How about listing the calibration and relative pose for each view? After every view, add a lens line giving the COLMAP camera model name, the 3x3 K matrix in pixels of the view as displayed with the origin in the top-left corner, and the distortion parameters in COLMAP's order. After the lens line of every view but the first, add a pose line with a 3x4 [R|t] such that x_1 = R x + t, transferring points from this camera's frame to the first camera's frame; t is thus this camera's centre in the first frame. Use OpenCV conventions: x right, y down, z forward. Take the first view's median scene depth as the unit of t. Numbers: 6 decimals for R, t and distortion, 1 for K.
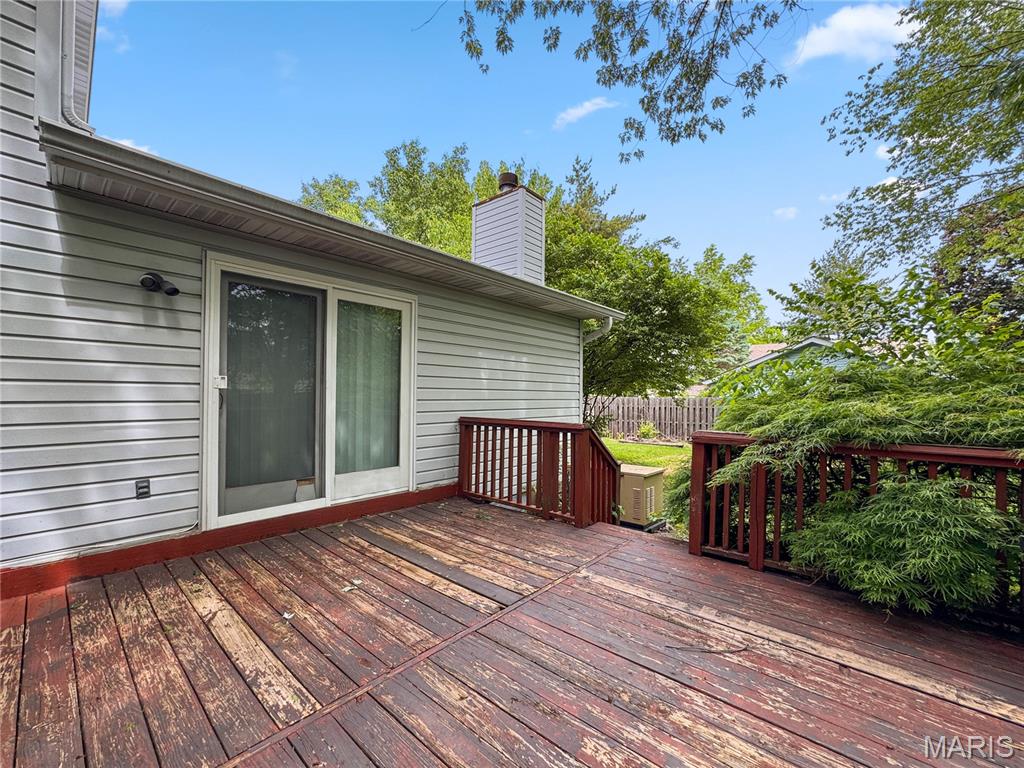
lens RADIAL K [[422.2, 0, 507.5], [0, 422.2, 392.1], [0, 0, 1]] dist [-0.025583, 0.000444]
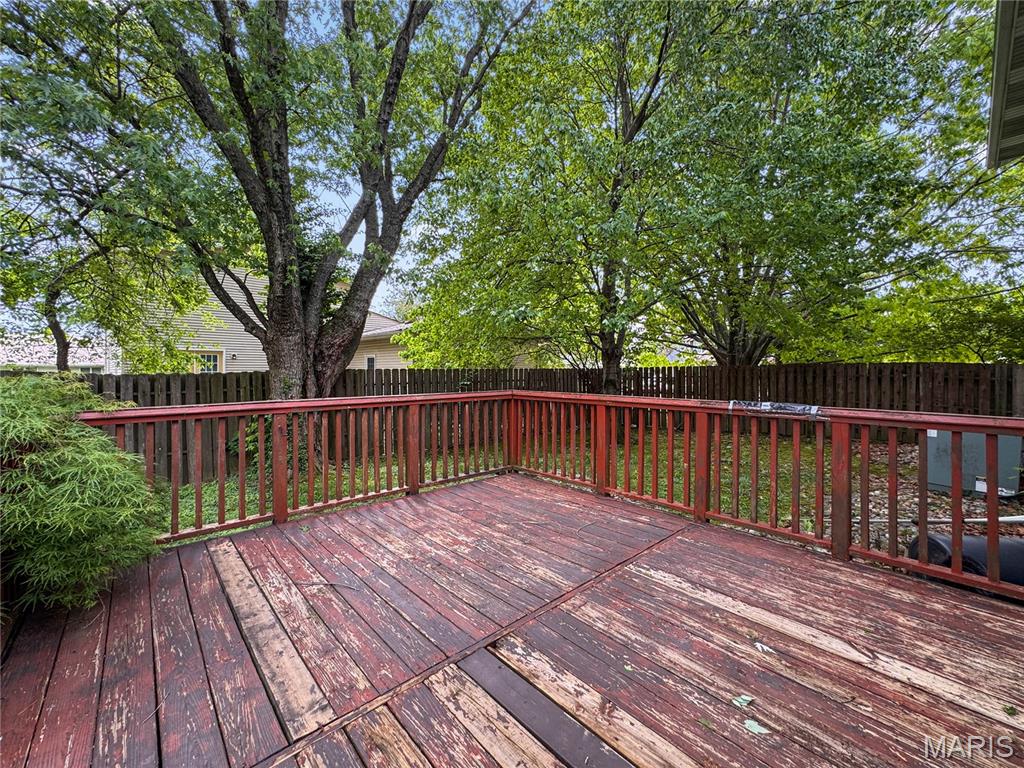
lens RADIAL K [[422.2, 0, 510.7], [0, 422.2, 375.2], [0, 0, 1]] dist [-0.025583, 0.000444]
pose [[-0.994647, -0.009284, 0.102911, -0.132219], [-0.008667, 0.999942, 0.006440, 0.017265], [-0.102964, 0.005514, -0.994670, 1.960655]]
